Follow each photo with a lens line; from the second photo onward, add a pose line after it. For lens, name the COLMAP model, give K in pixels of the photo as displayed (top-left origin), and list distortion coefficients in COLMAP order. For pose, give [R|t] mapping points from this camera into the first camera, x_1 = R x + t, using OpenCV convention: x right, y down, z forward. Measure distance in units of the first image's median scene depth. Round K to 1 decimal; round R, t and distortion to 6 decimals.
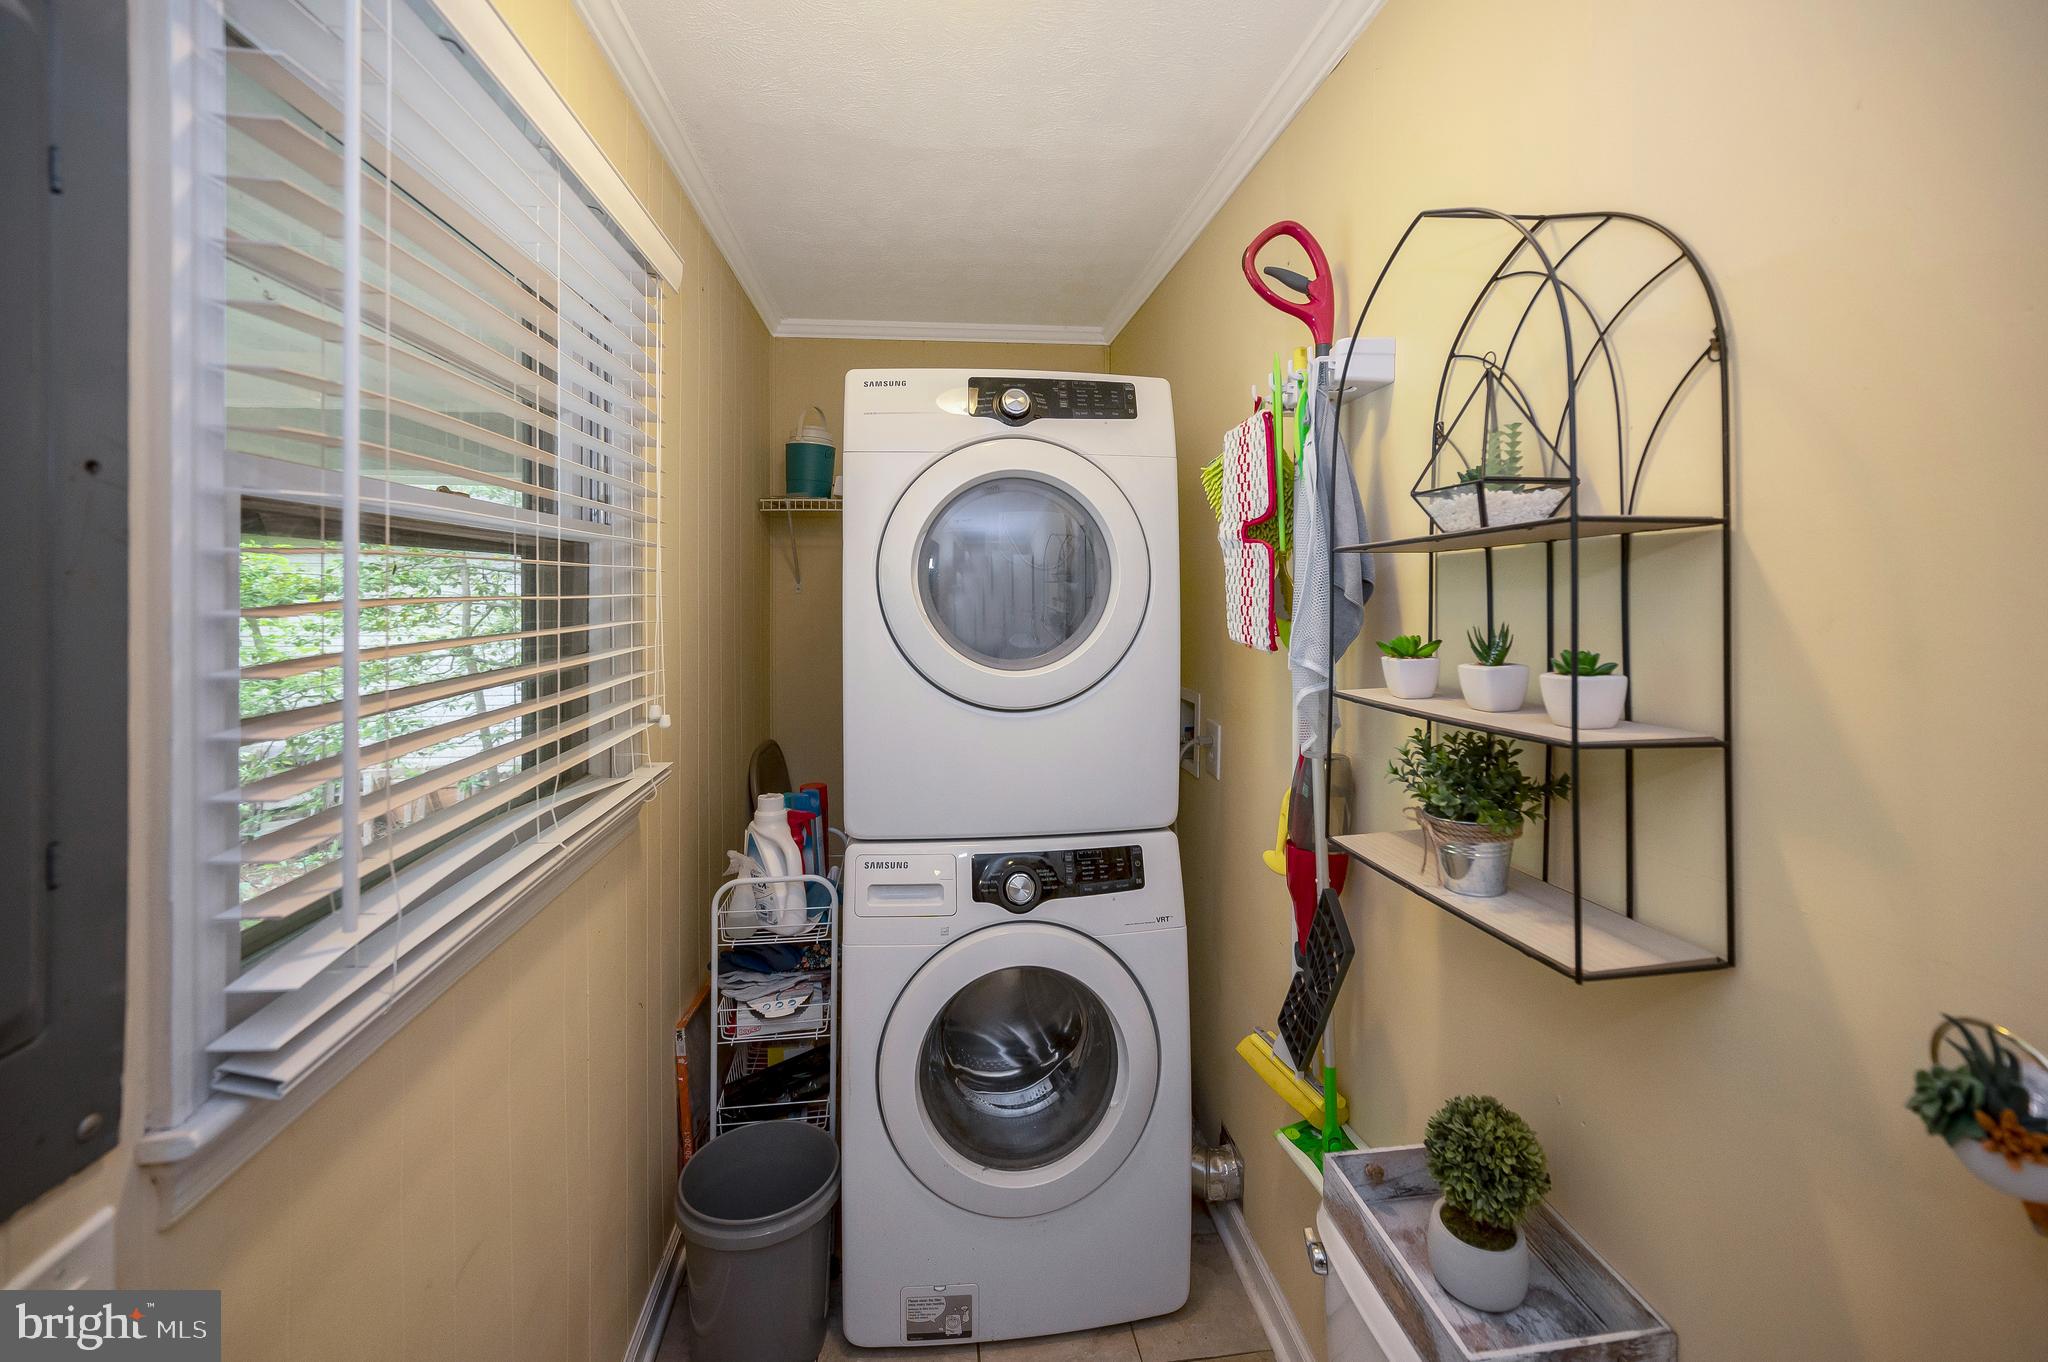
lens RADIAL K [[832.6, 0, 1026.9], [0, 832.6, 654.8], [0, 0, 1]] dist [0.000385, -0.000179]
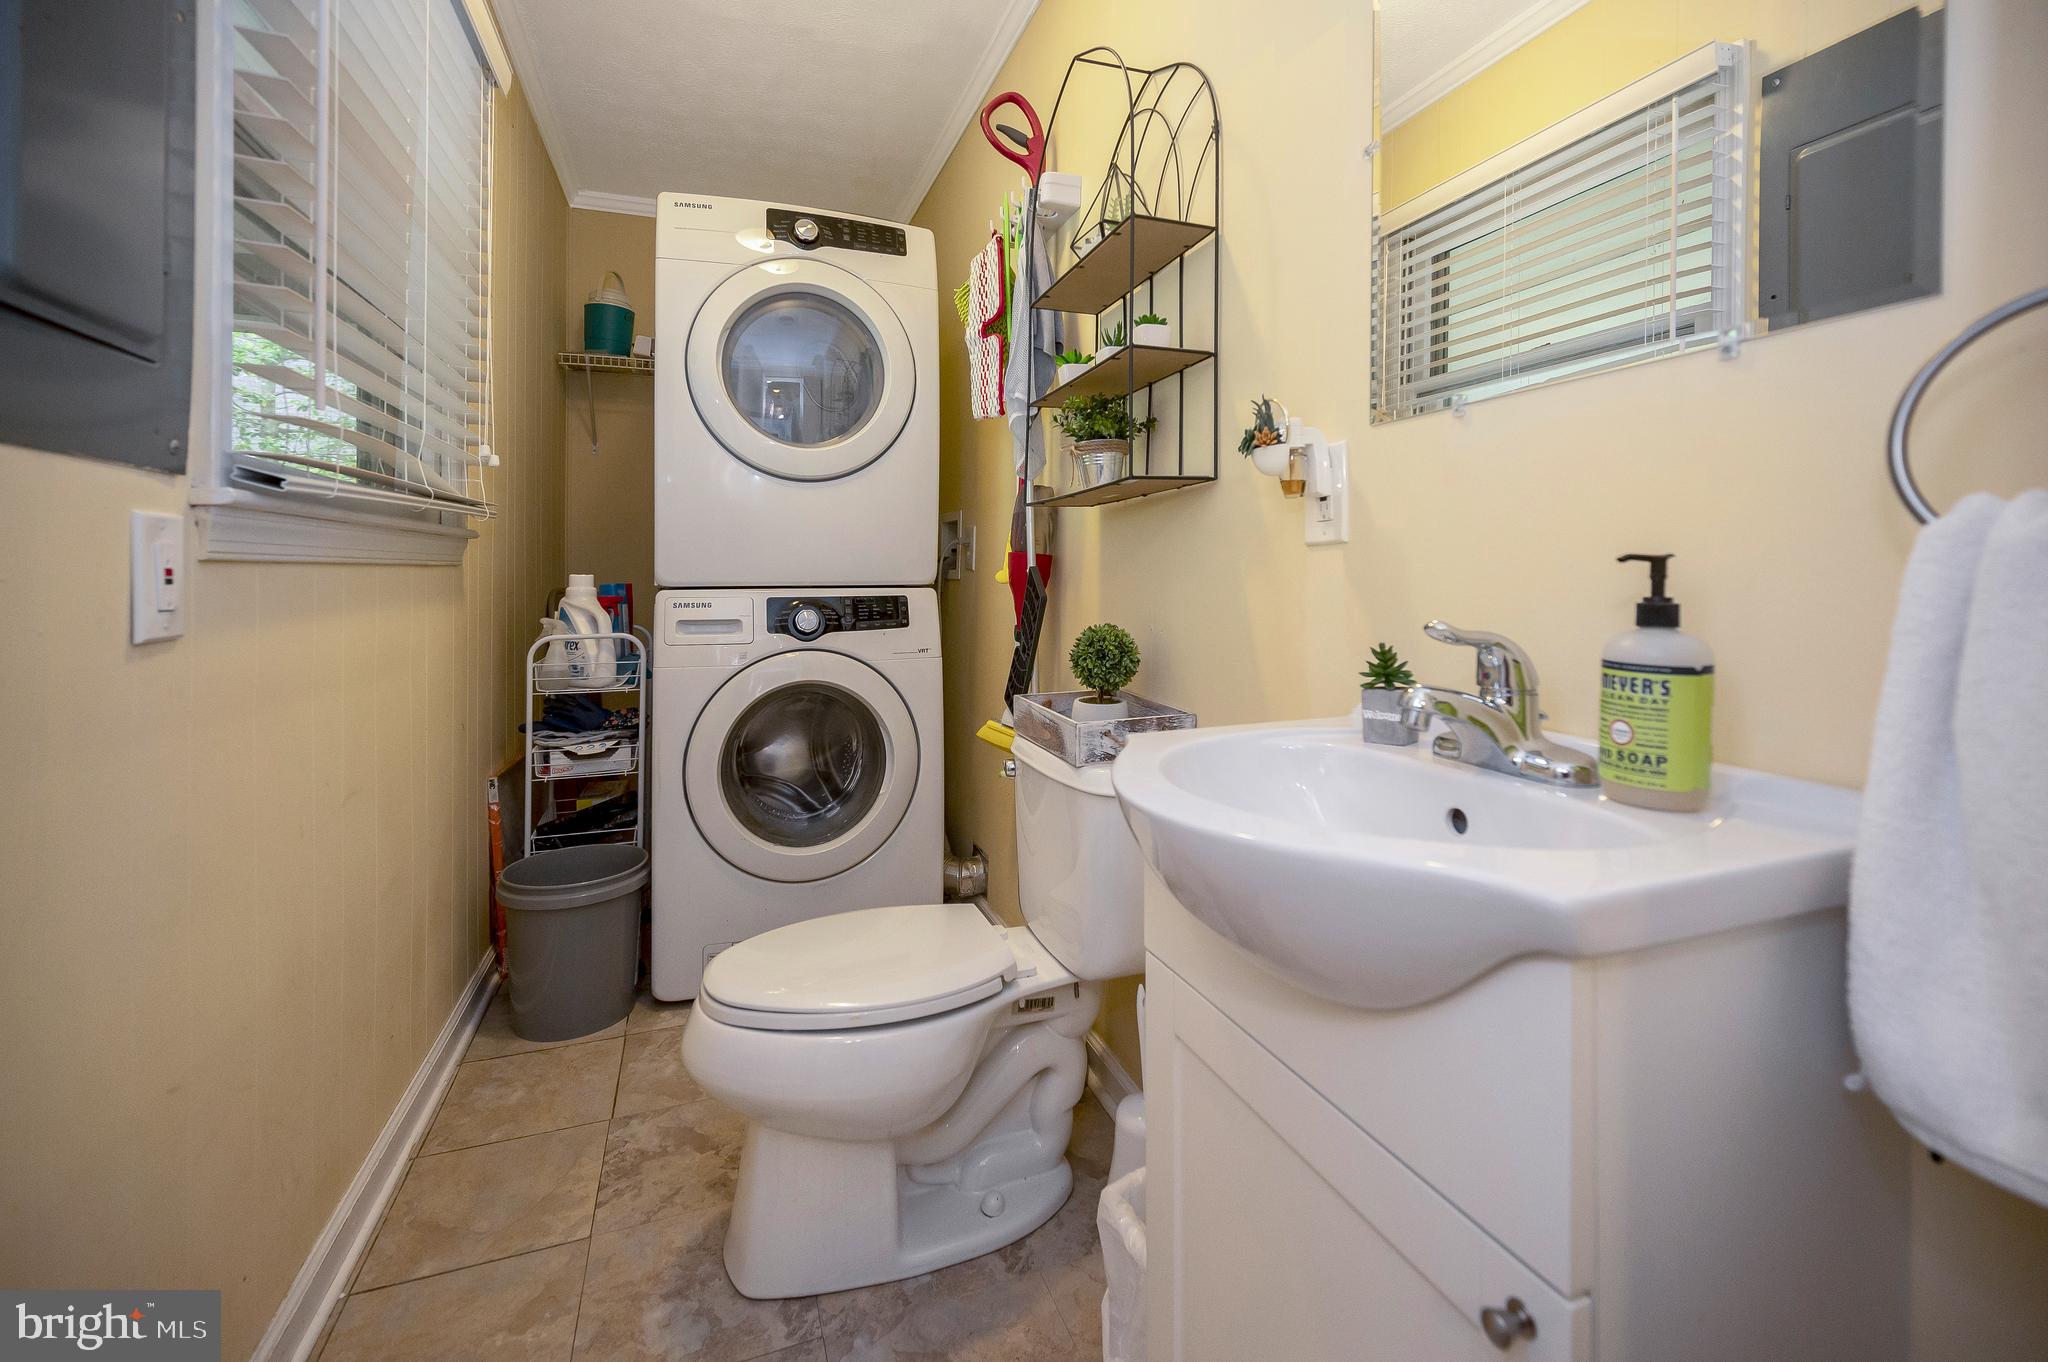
lens RADIAL K [[788.2, 0, 985.7], [0, 788.2, 577.3], [0, 0, 1]] dist [0.001180, -0.000061]
pose [[0.978728, 0.006104, 0.205069, 0.009899], [-0.006468, 0.999978, 0.001107, 0.199179], [-0.205058, -0.002409, 0.978747, -0.182178]]
